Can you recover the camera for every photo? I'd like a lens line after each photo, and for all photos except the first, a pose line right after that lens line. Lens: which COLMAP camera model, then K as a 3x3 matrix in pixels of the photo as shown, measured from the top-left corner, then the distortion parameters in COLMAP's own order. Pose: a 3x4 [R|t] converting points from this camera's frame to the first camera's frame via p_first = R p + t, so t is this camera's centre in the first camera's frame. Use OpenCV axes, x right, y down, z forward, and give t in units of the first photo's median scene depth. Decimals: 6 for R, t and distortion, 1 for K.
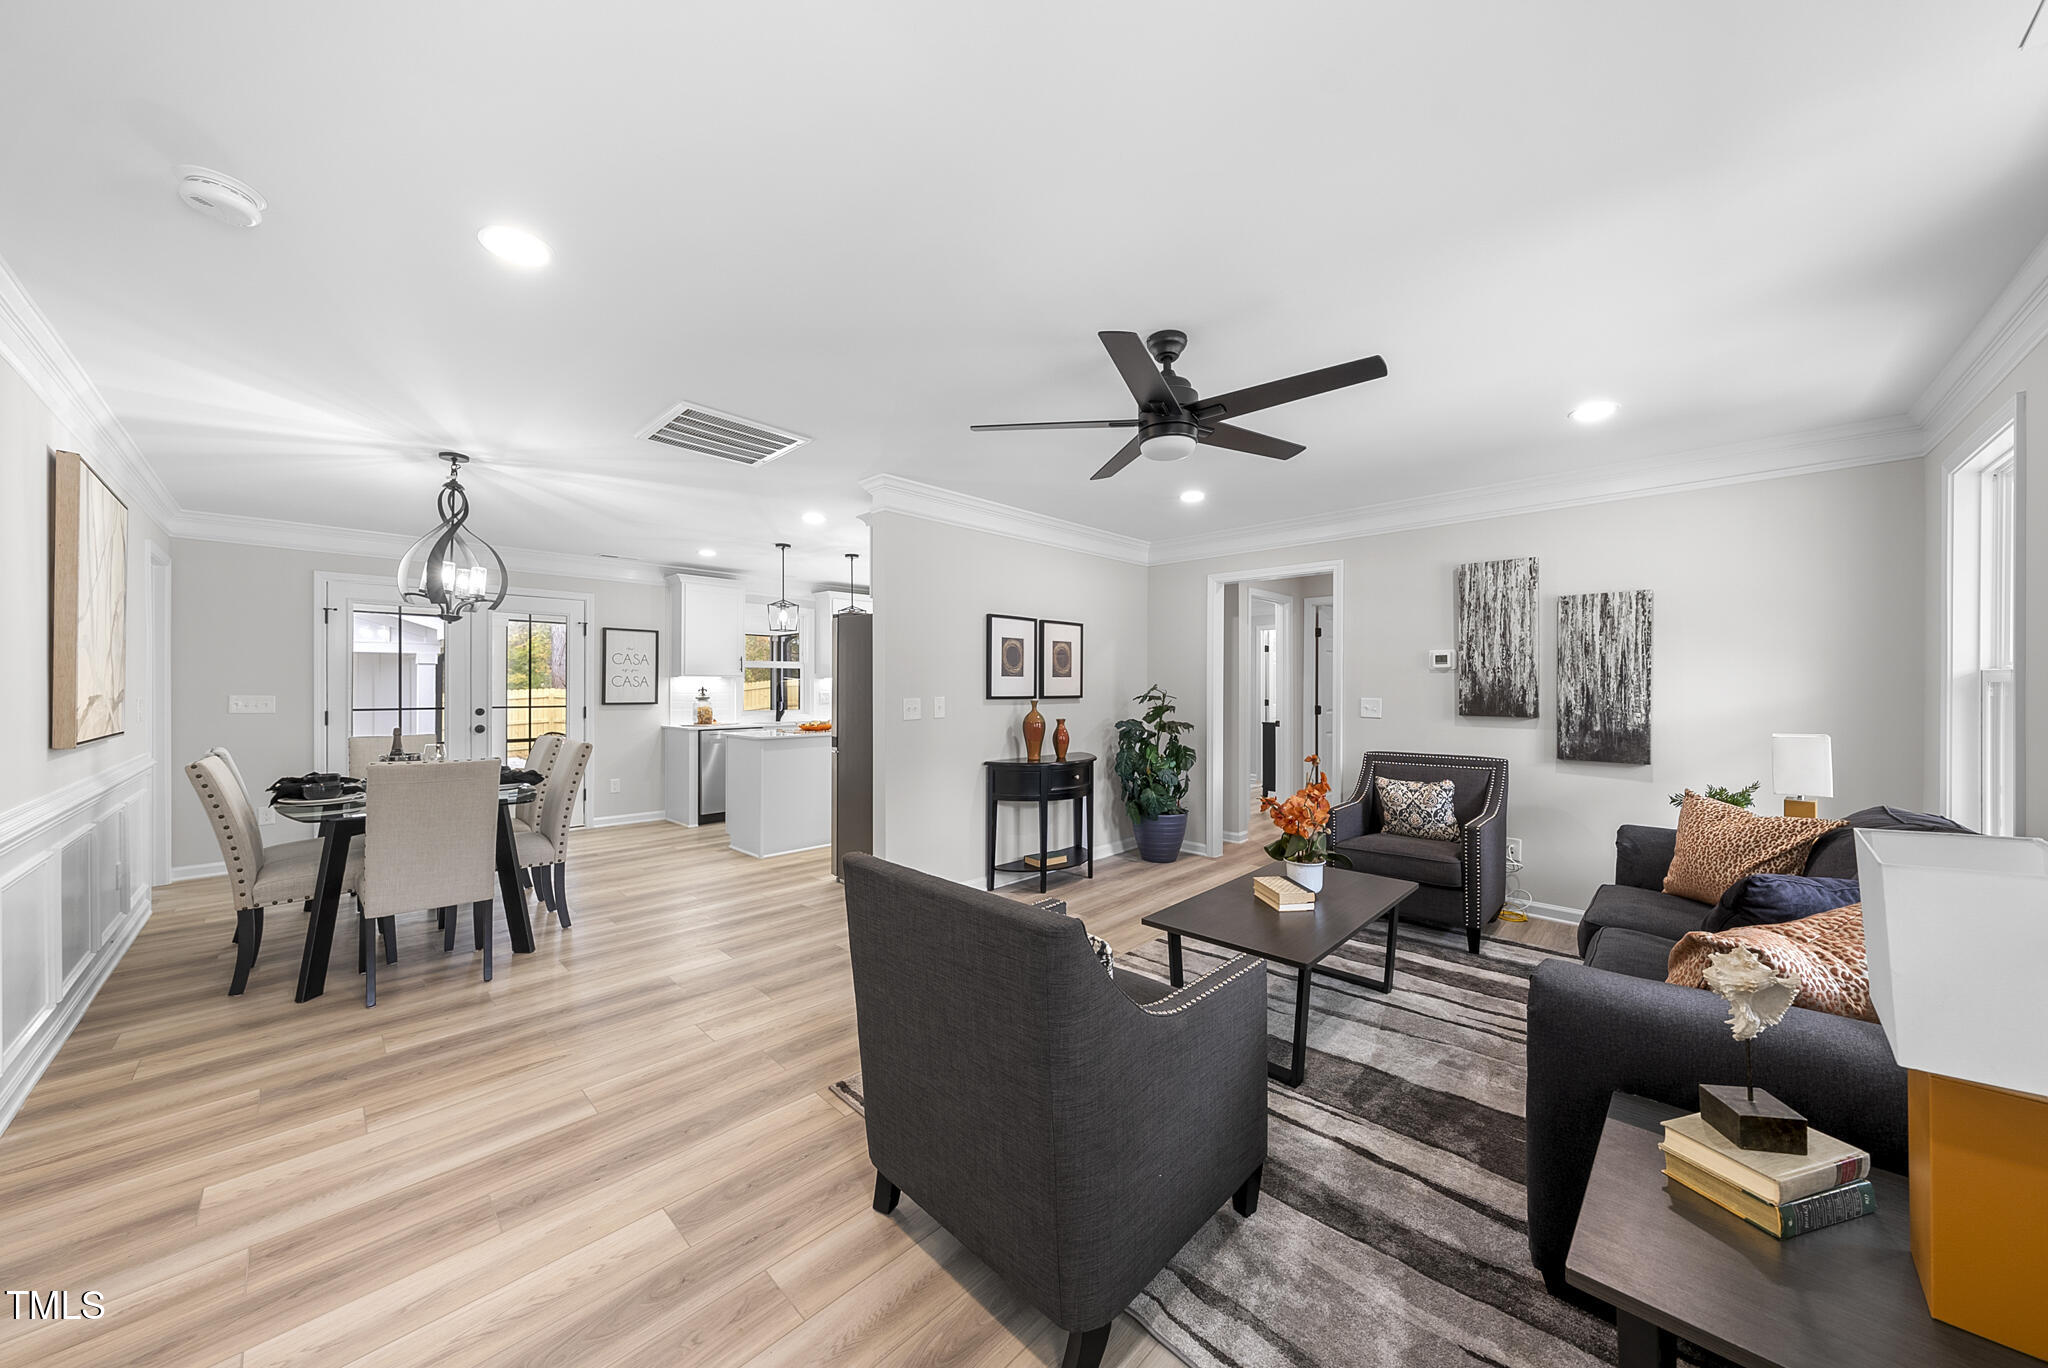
lens RADIAL K [[700.8, 0, 1023.8], [0, 700.8, 684.9], [0, 0, 1]] dist [-0.001597, -0.000087]
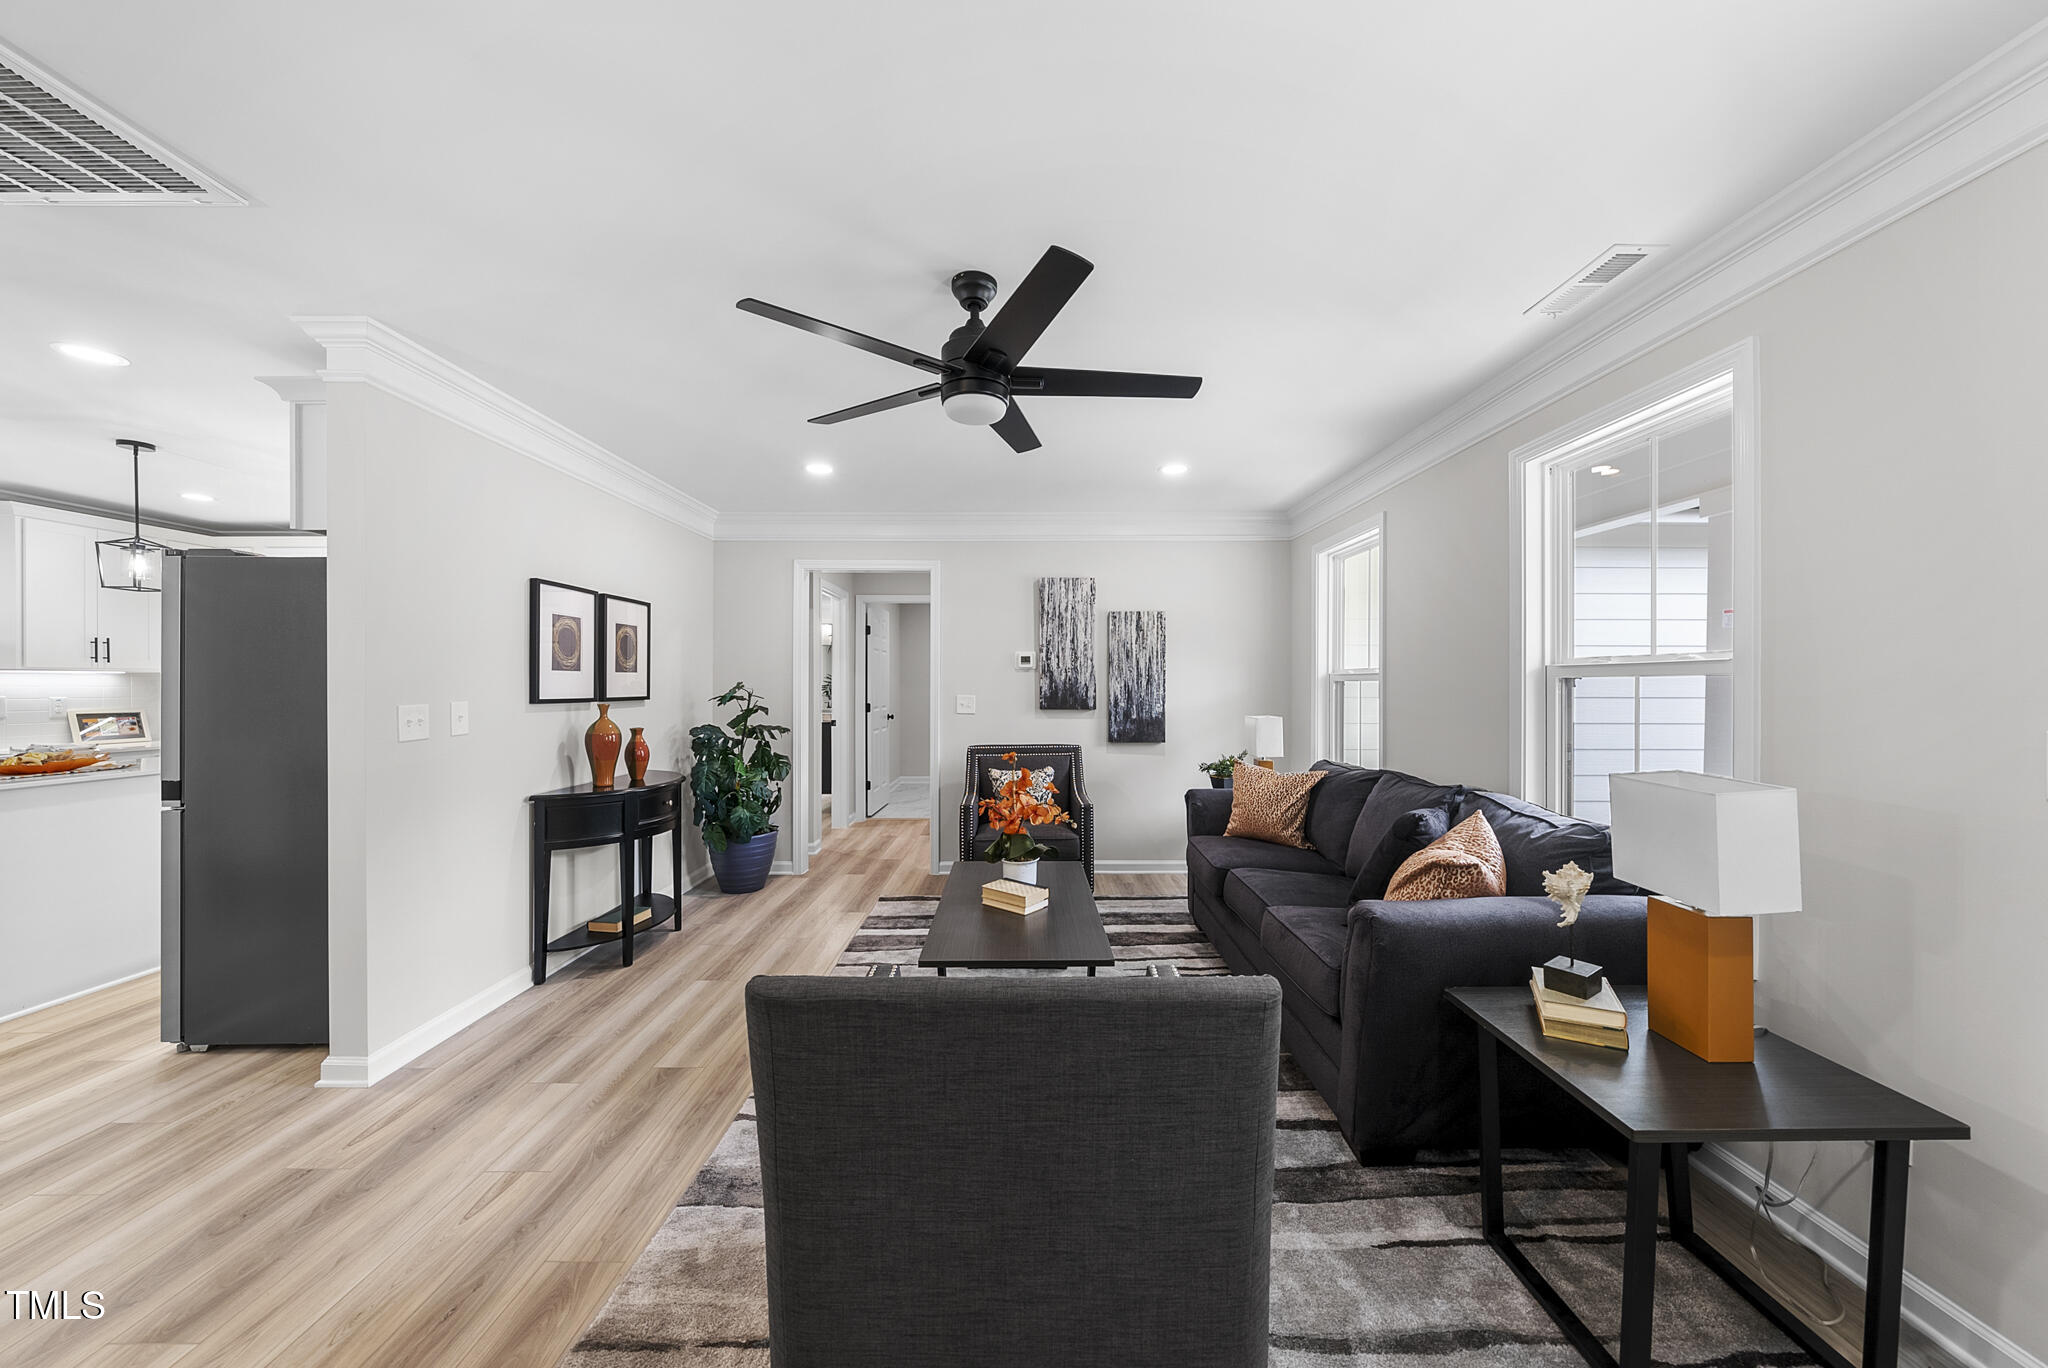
lens RADIAL K [[711.7, 0, 1027.5], [0, 711.7, 683.4], [0, 0, 1]] dist [-0.000490, 0.000152]
pose [[0.714286, -0.000855, 0.699853, -0.213445], [0.000100, 0.999999, 0.001120, -0.000164], [-0.699854, -0.000730, 0.714286, 0.189277]]
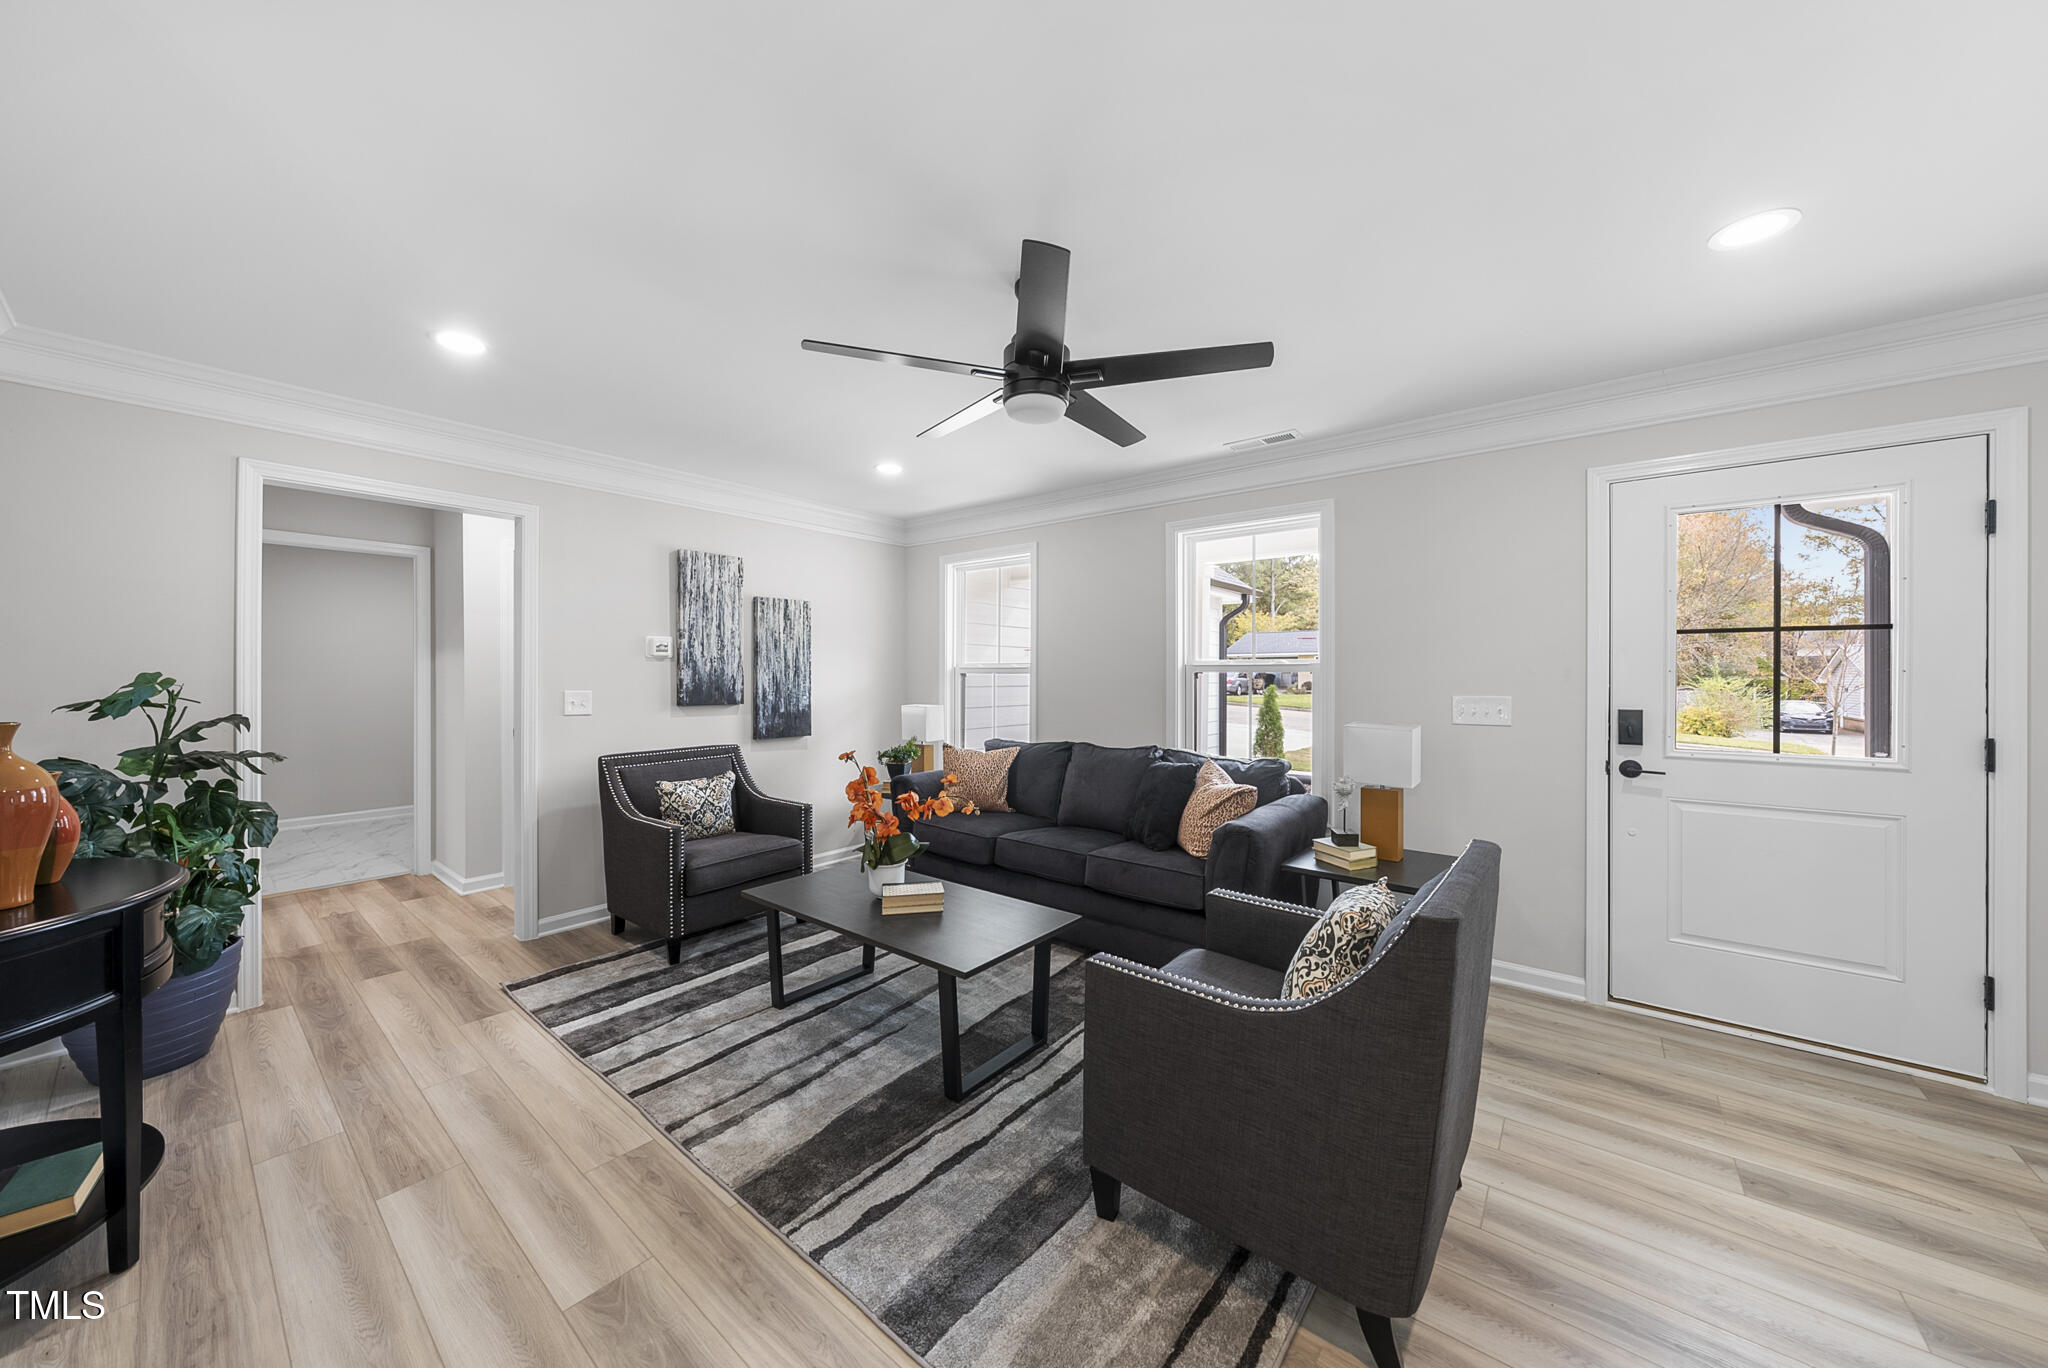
lens RADIAL K [[706.5, 0, 1026.5], [0, 706.5, 672.9], [0, 0, 1]] dist [-0.001133, -0.000044]
pose [[-0.094359, 0.000700, 0.995538, -0.400881], [-0.002927, 0.999995, -0.000980, -0.002387], [-0.995534, -0.003006, -0.094356, 0.638440]]
